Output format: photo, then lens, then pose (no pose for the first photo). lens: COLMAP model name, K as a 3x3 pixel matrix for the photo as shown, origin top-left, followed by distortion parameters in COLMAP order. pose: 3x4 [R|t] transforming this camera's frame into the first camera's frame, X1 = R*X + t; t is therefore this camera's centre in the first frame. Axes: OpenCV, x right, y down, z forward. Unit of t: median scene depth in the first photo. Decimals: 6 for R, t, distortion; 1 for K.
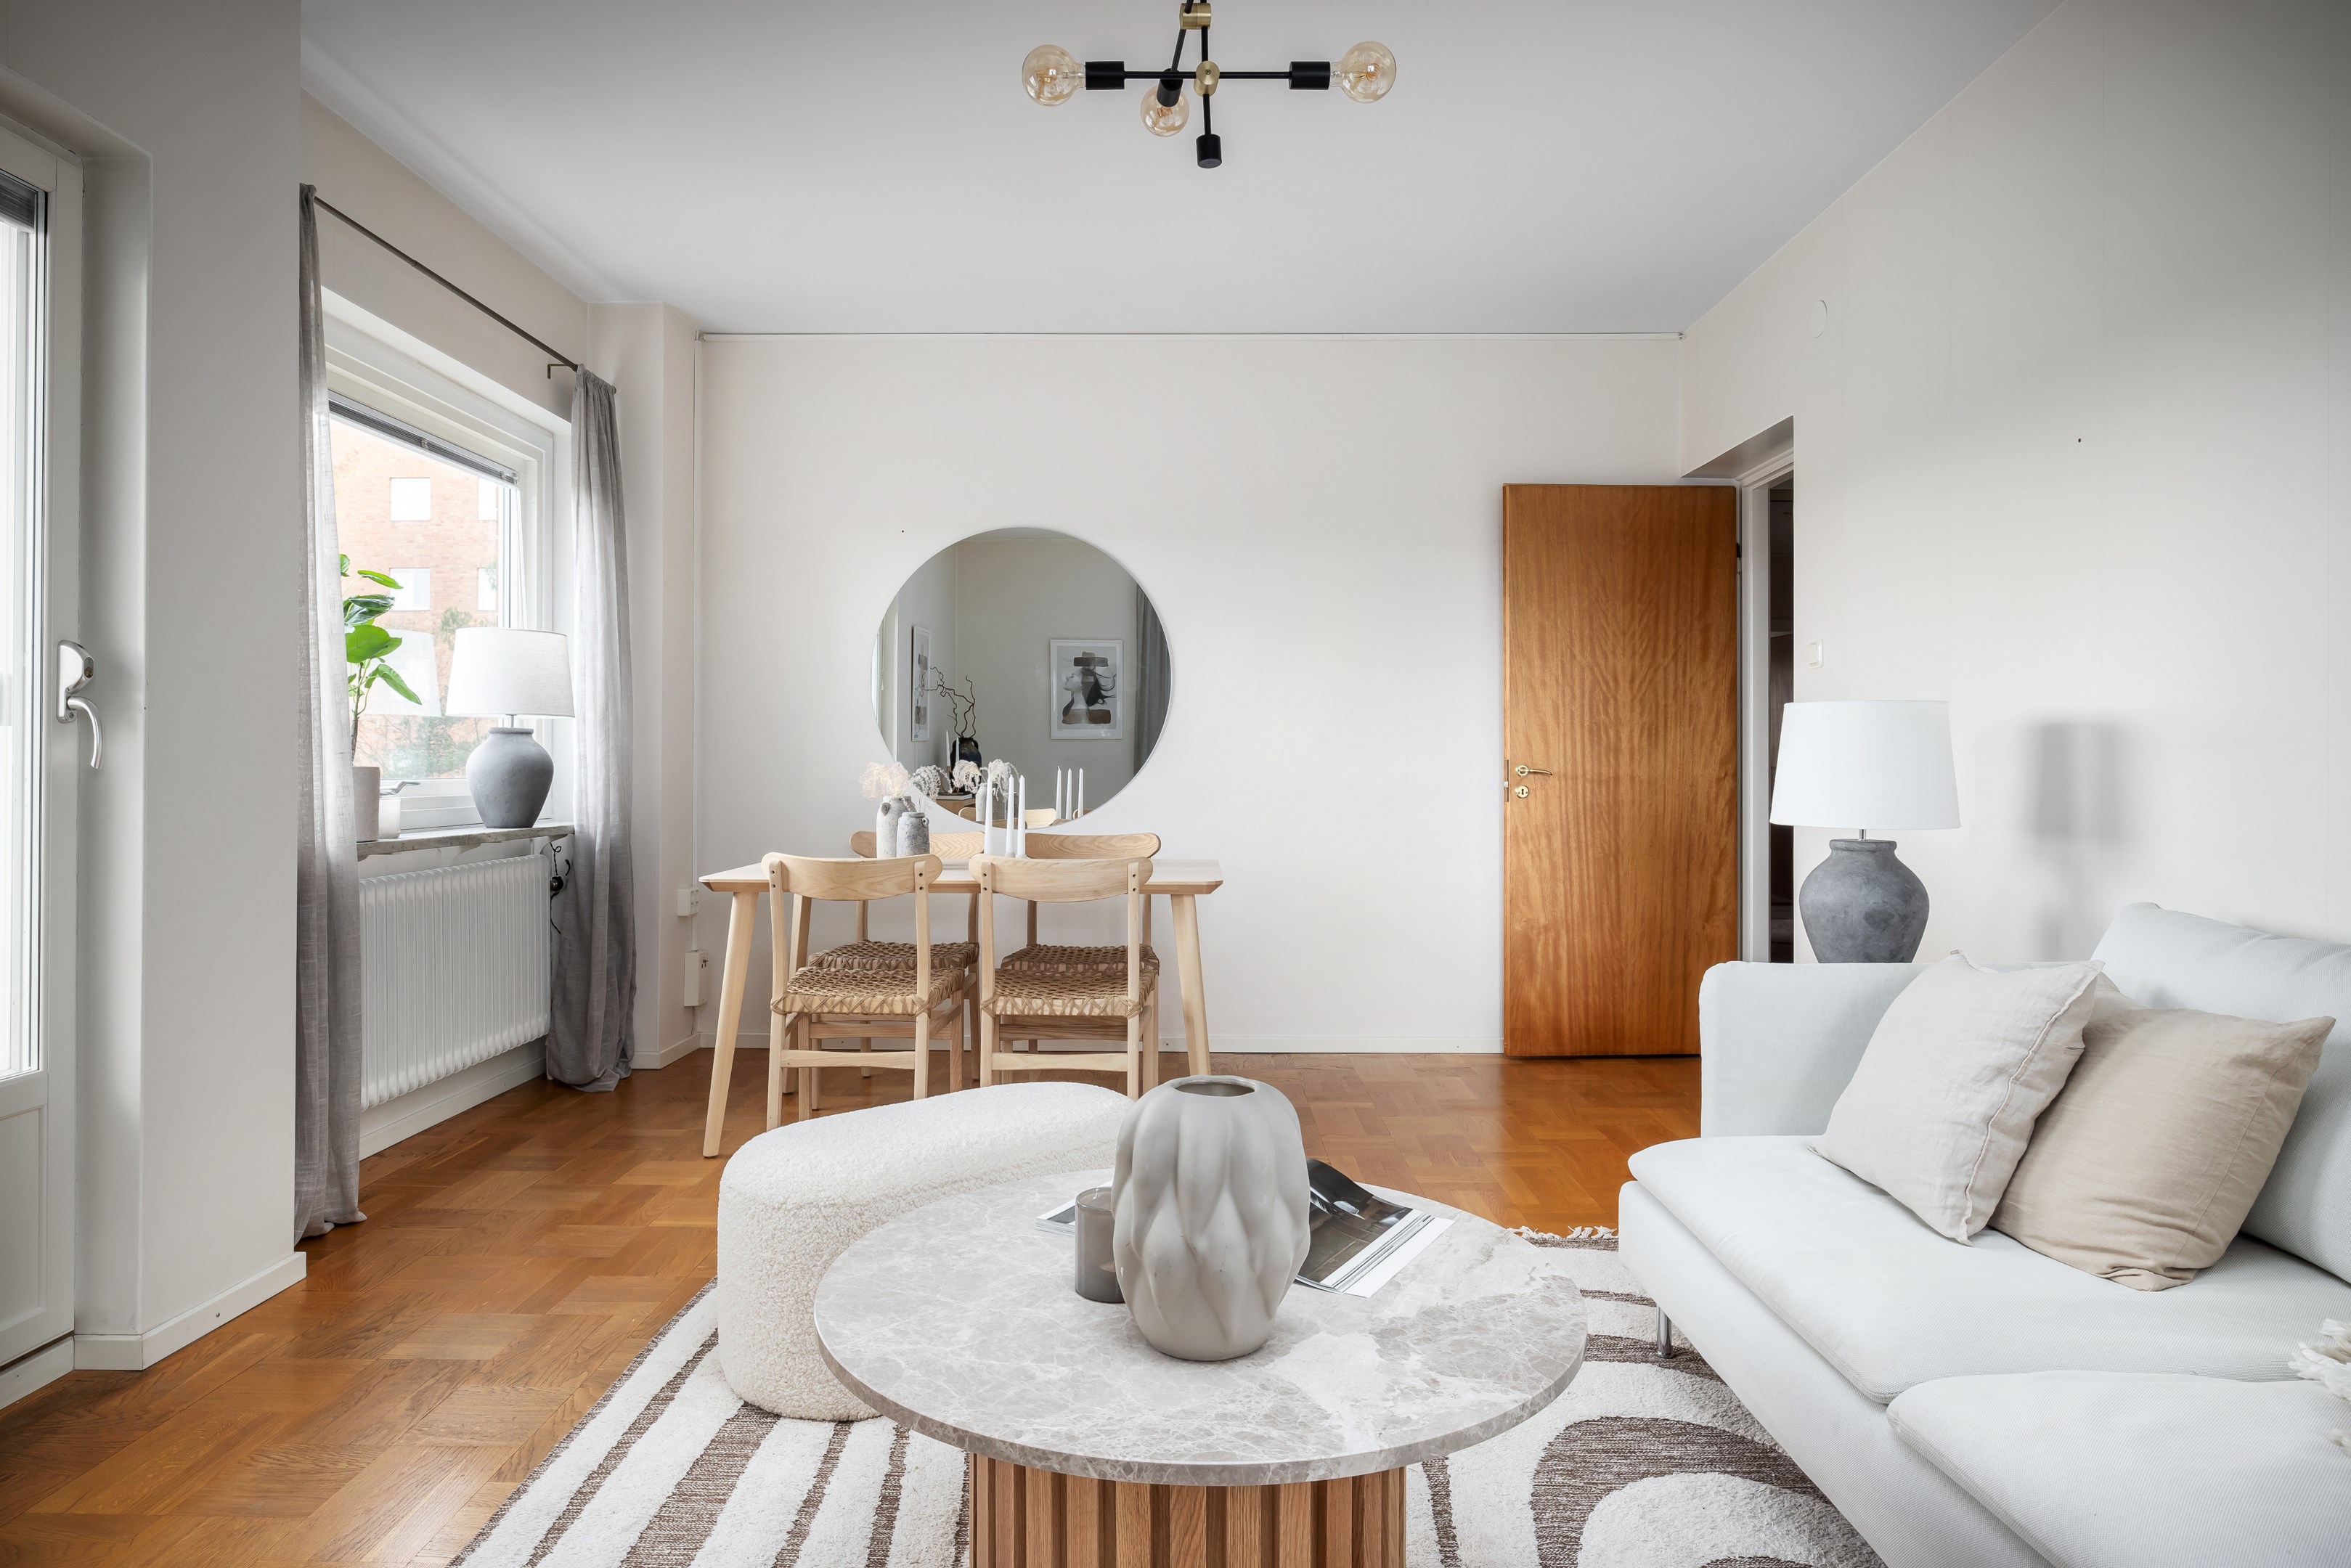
lens RADIAL K [[1383.1, 0, 1163.6], [0, 1383.1, 759.5], [0, 0, 1]] dist [-0.004468, -0.000314]
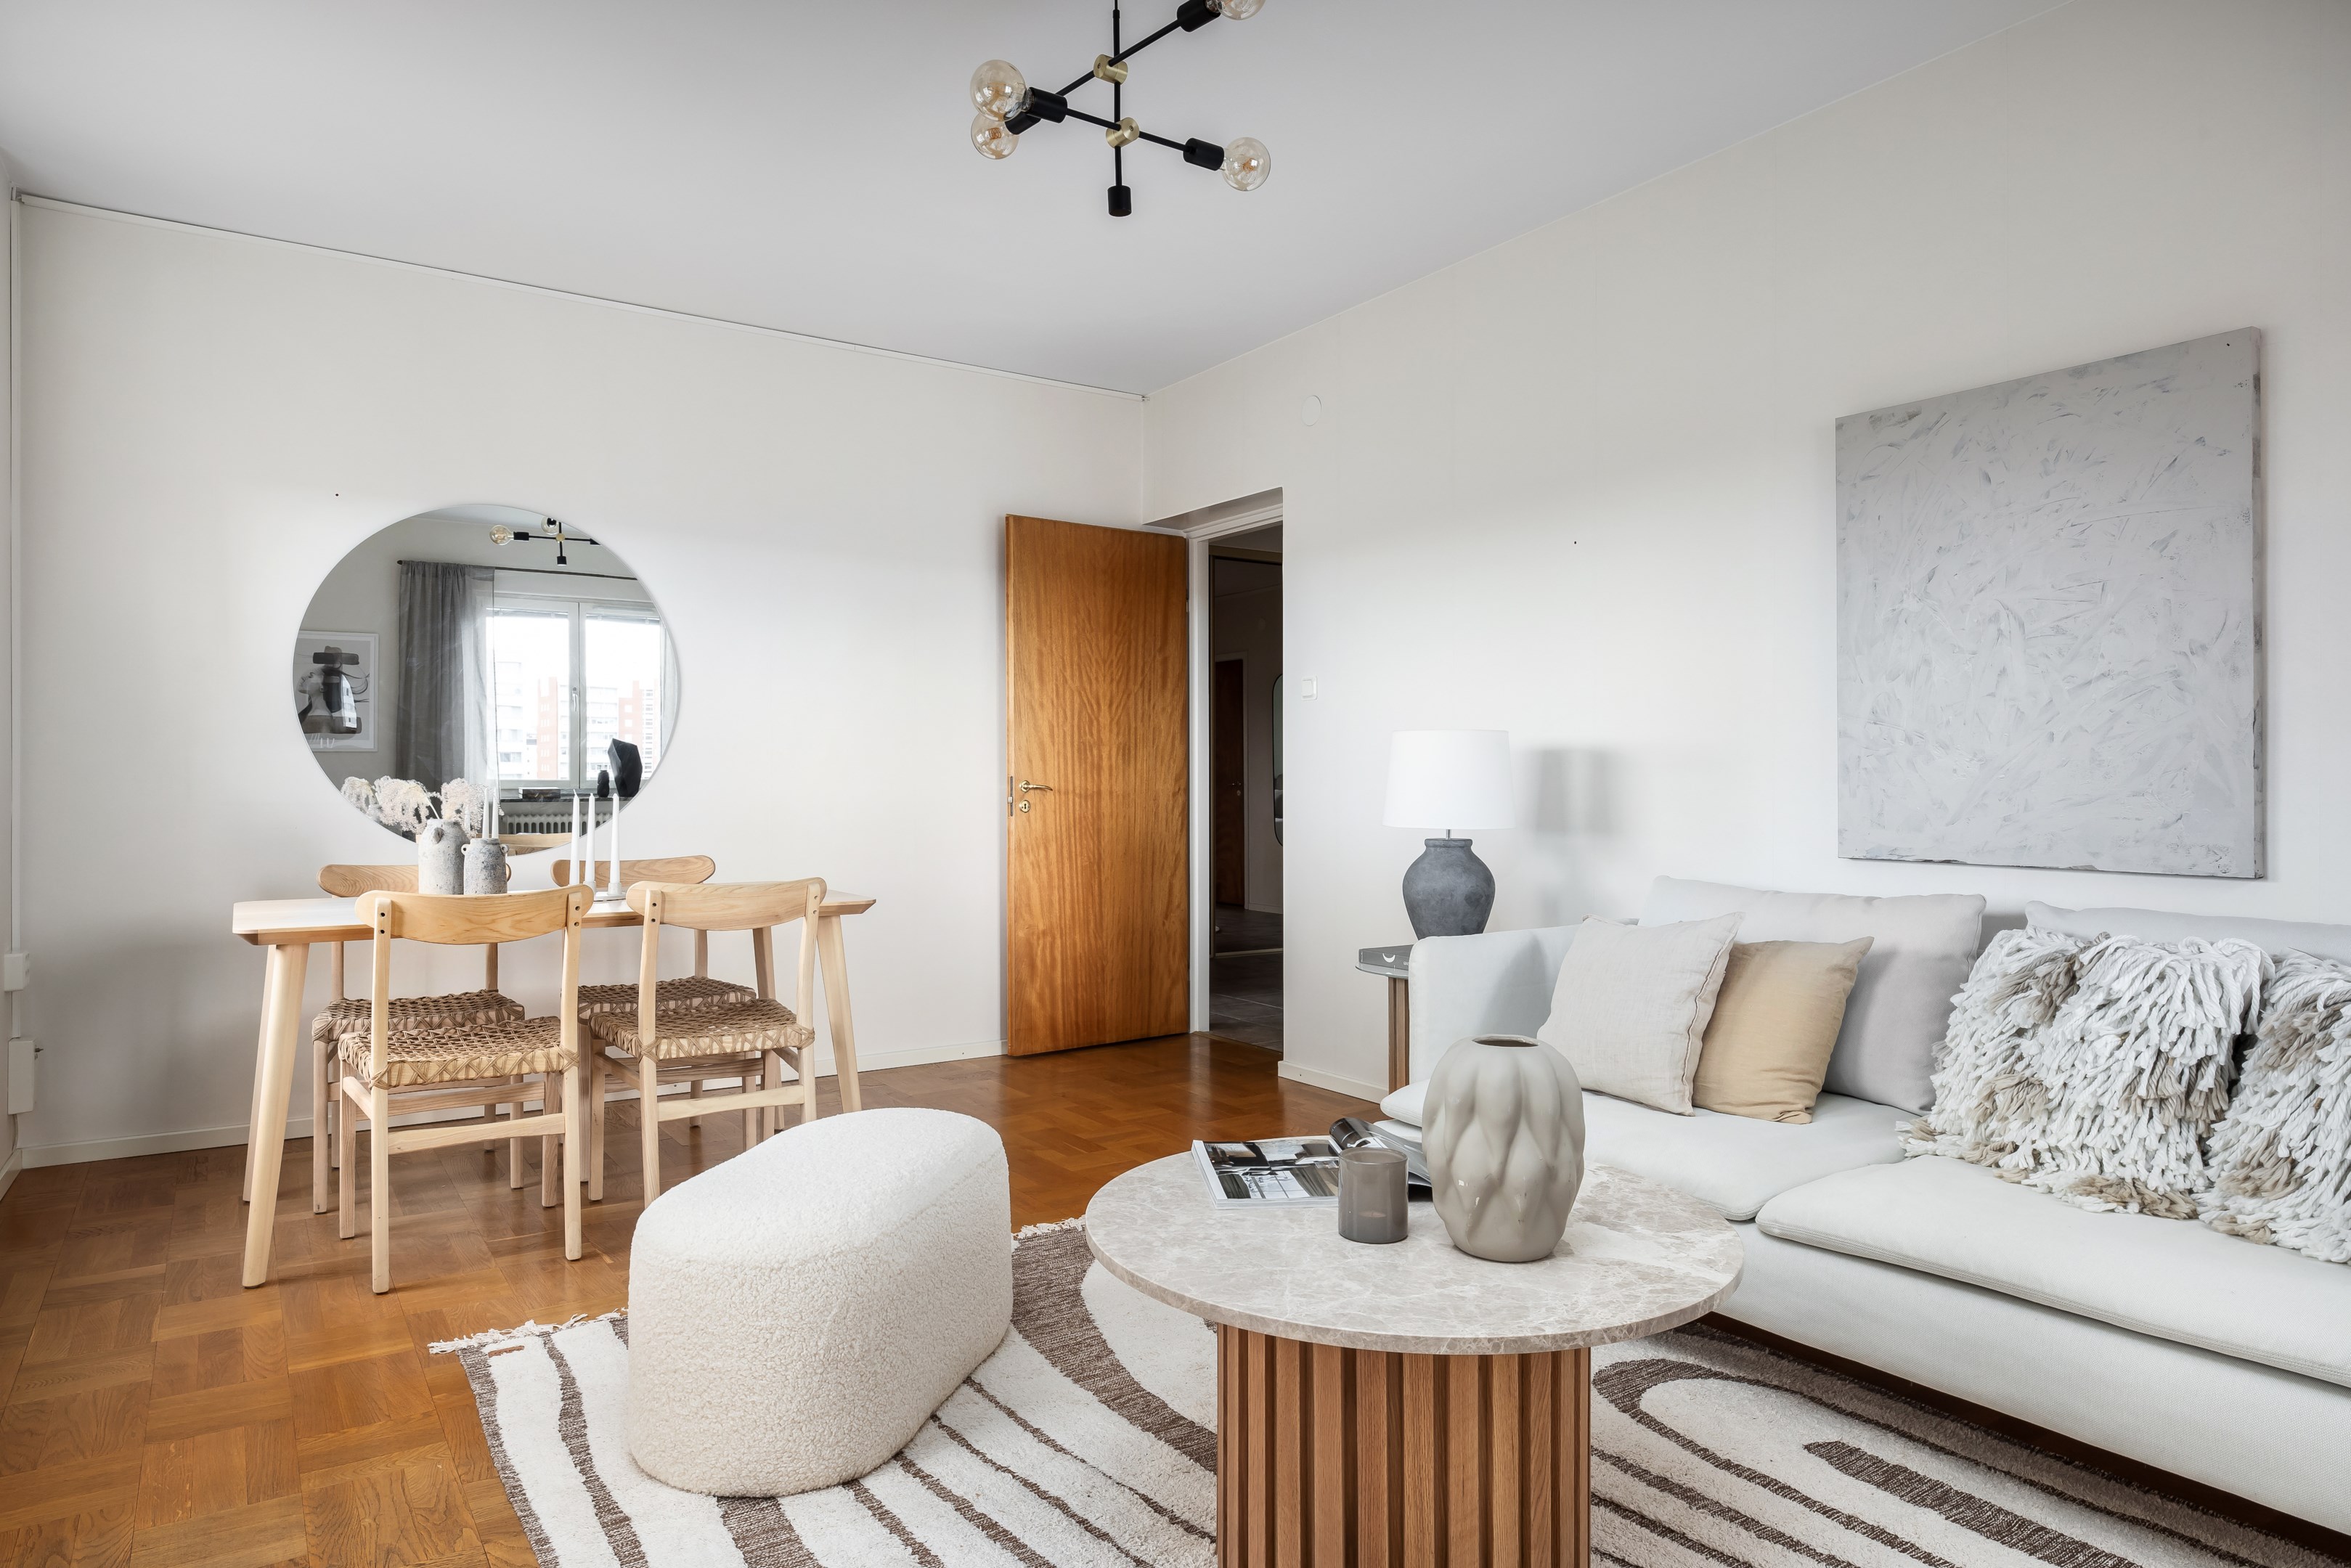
lens RADIAL K [[1415.3, 0, 1175.5], [0, 1415.3, 784.0], [0, 0, 1]] dist [-0.002463, 0.002015]
pose [[0.823492, -0.003086, 0.567320, -0.359906], [0.000122, 0.999986, 0.005262, 0.000636], [-0.567328, -0.004264, 0.823481, 0.052814]]
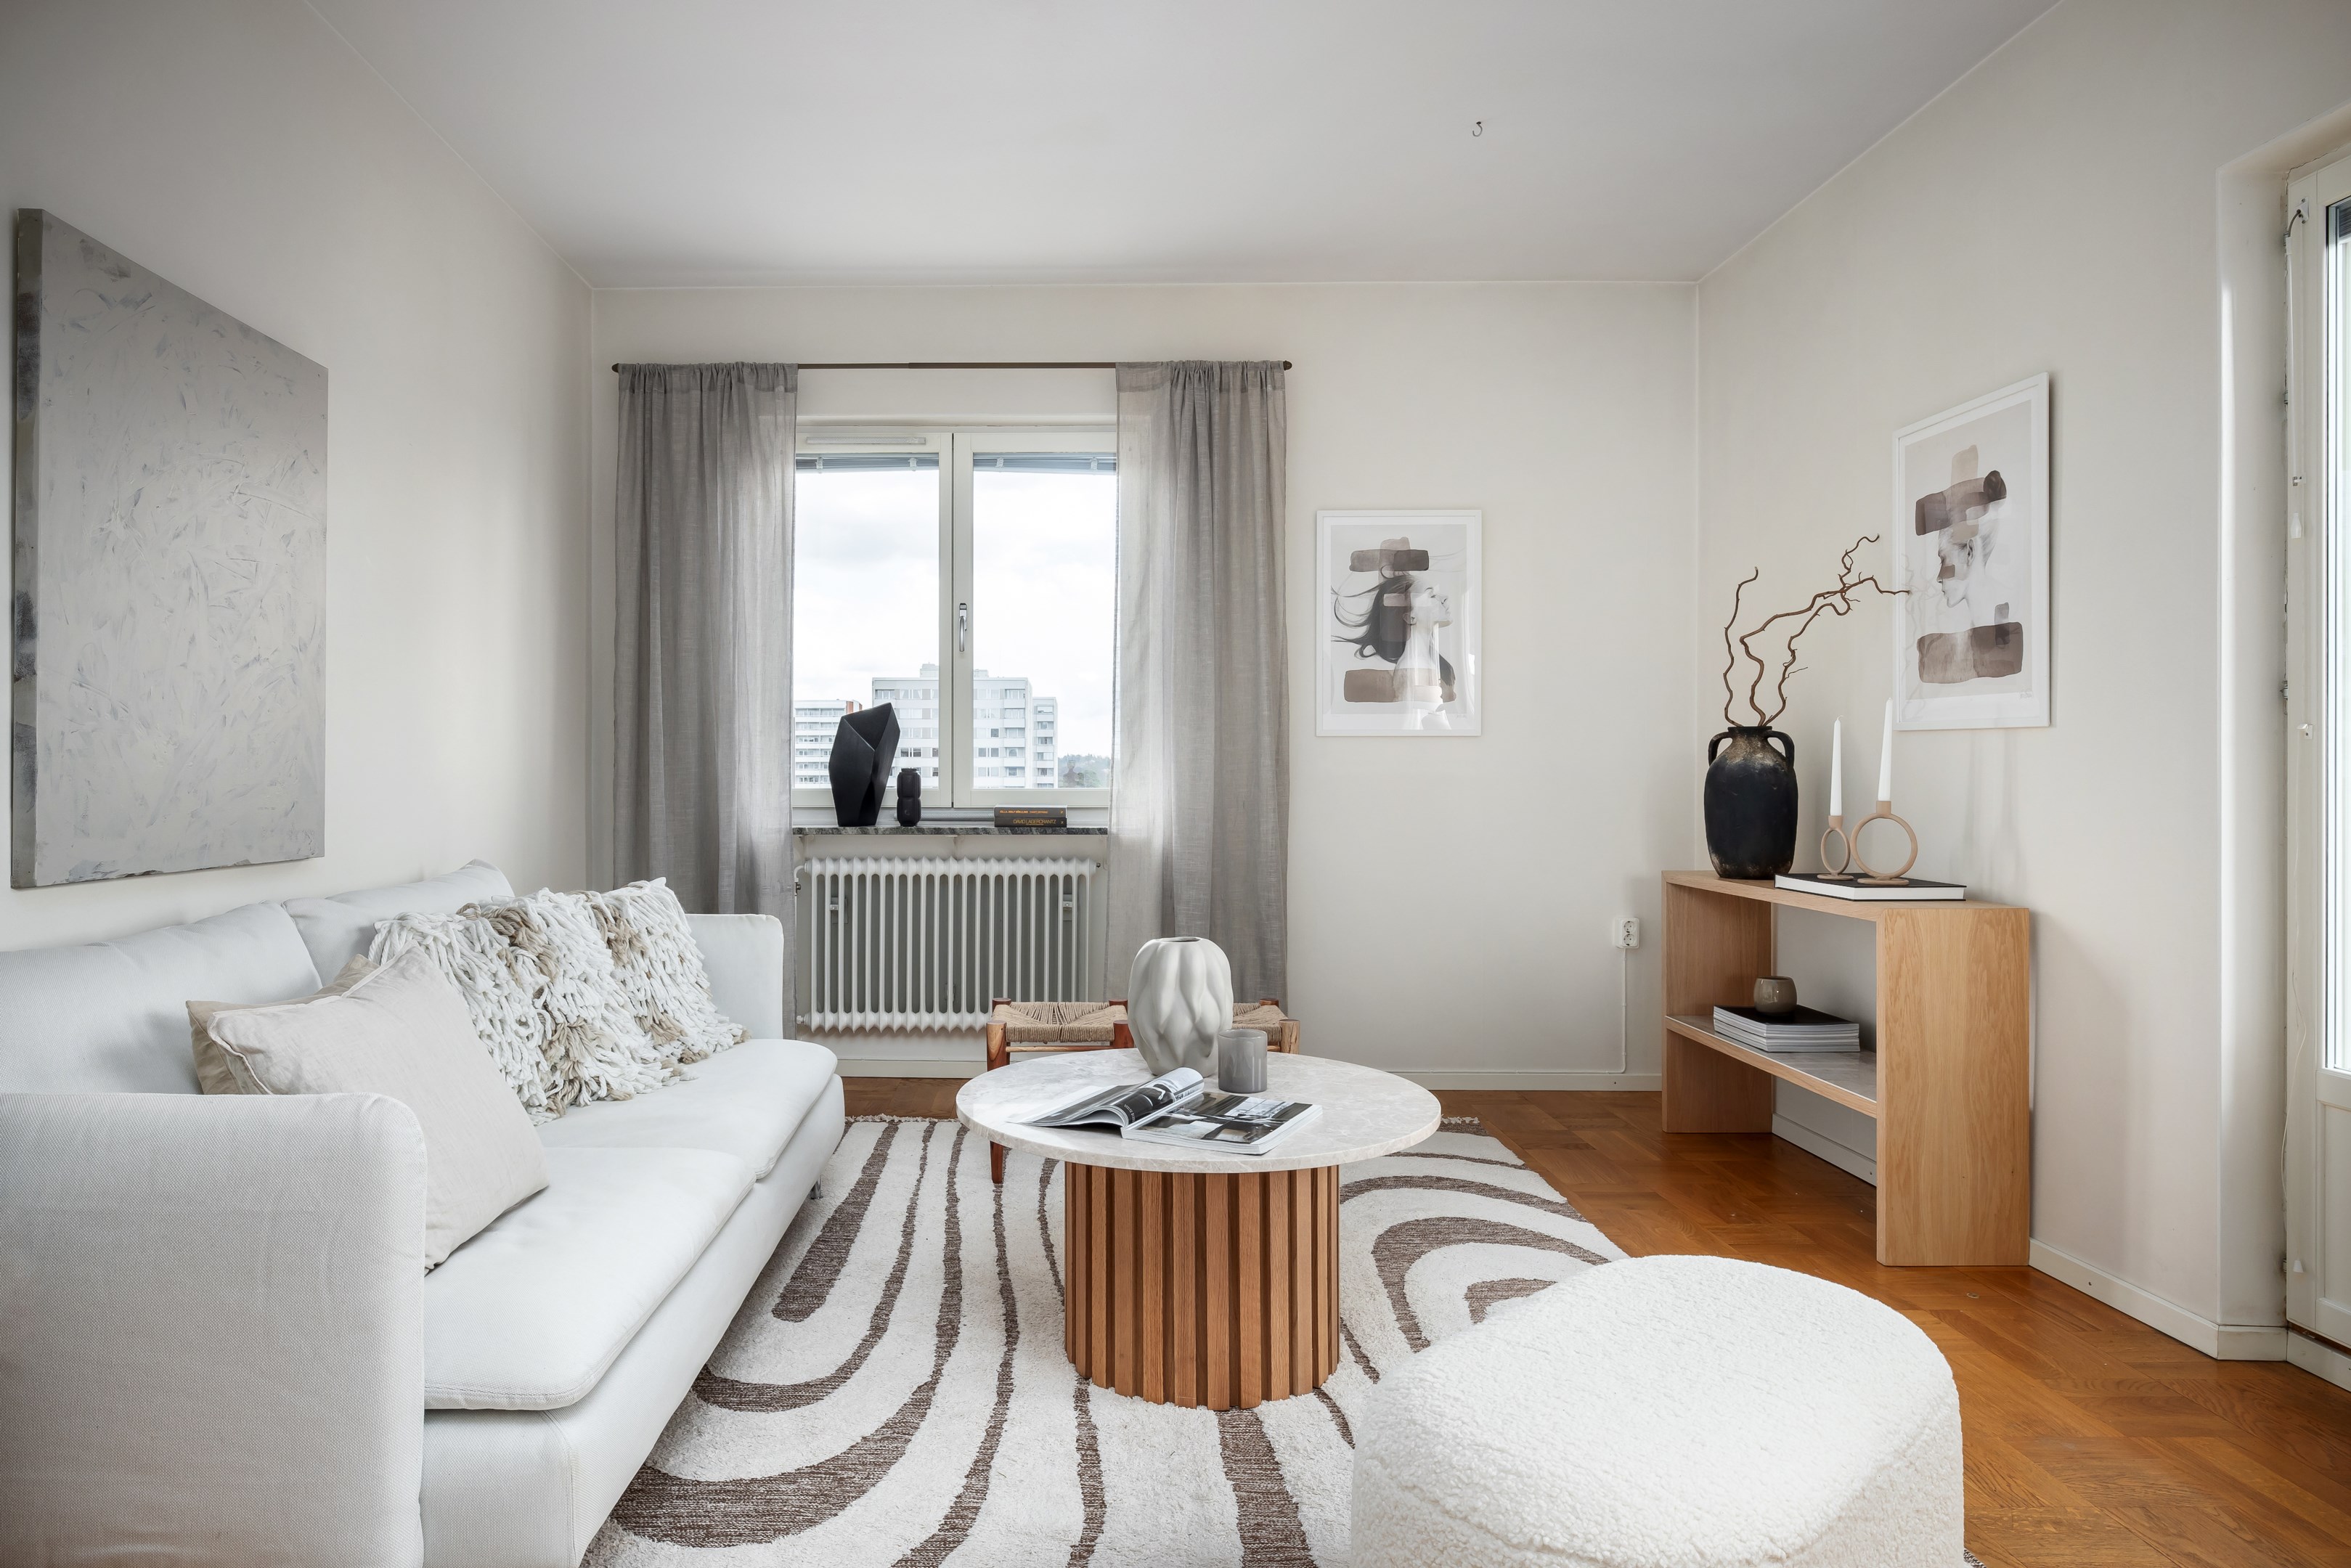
lens RADIAL K [[1377.2, 0, 1078.8], [0, 1377.2, 772.4], [0, 0, 1]] dist [0.002405, -0.001707]
pose [[-0.999390, -0.001314, -0.034908, 0.089556], [-0.001178, 0.999992, -0.003912, 0.006553], [0.034913, -0.003868, -0.999383, 1.131641]]
